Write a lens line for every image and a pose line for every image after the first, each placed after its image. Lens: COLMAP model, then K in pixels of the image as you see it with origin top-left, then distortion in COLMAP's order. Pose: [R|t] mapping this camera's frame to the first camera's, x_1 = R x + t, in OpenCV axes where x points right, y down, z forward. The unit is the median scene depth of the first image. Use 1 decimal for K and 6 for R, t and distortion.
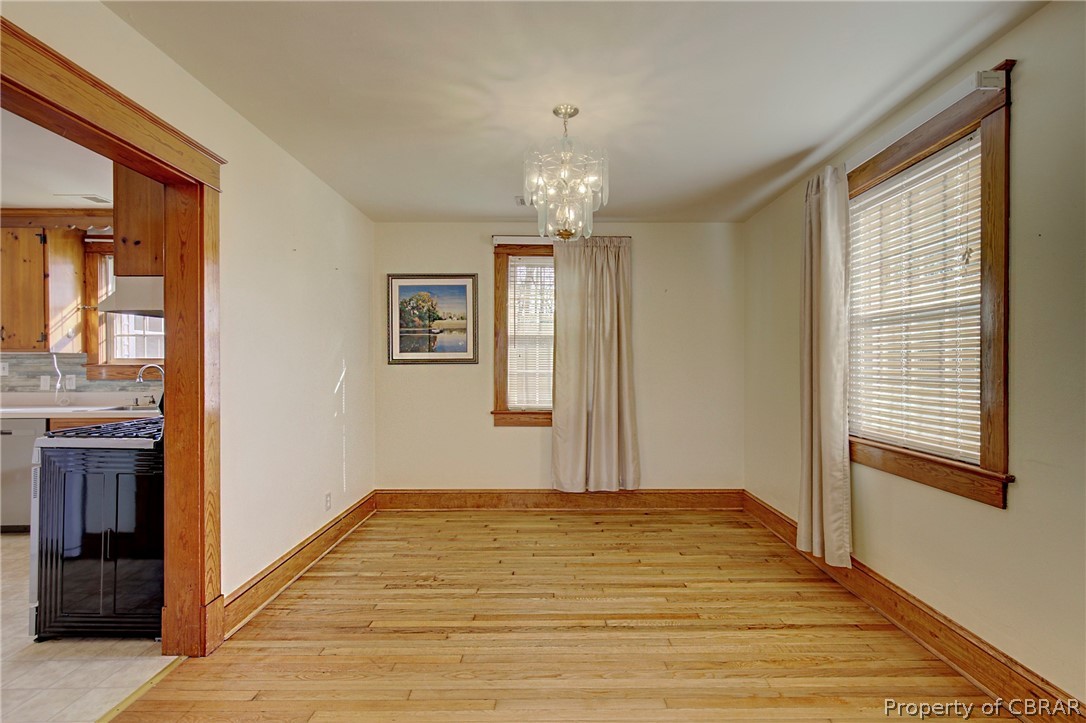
lens RADIAL K [[493.6, 0, 556.7], [0, 493.6, 366.0], [0, 0, 1]] dist [0.000342, 0.000074]
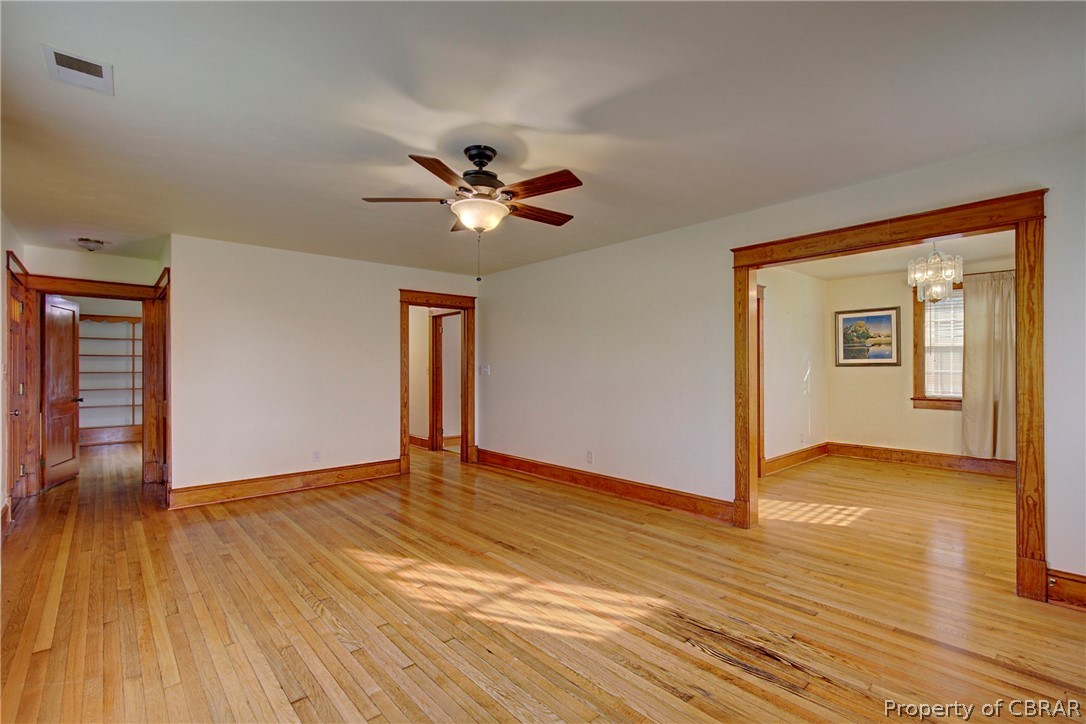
lens RADIAL K [[493.6, 0, 556.7], [0, 493.6, 366.5], [0, 0, 1]] dist [0.000342, 0.000074]
pose [[0.663077, -0.002643, -0.748547, 0.273761], [-0.000962, 0.999990, -0.004384, 0.004688], [0.748551, 0.003627, 0.663068, -0.788862]]
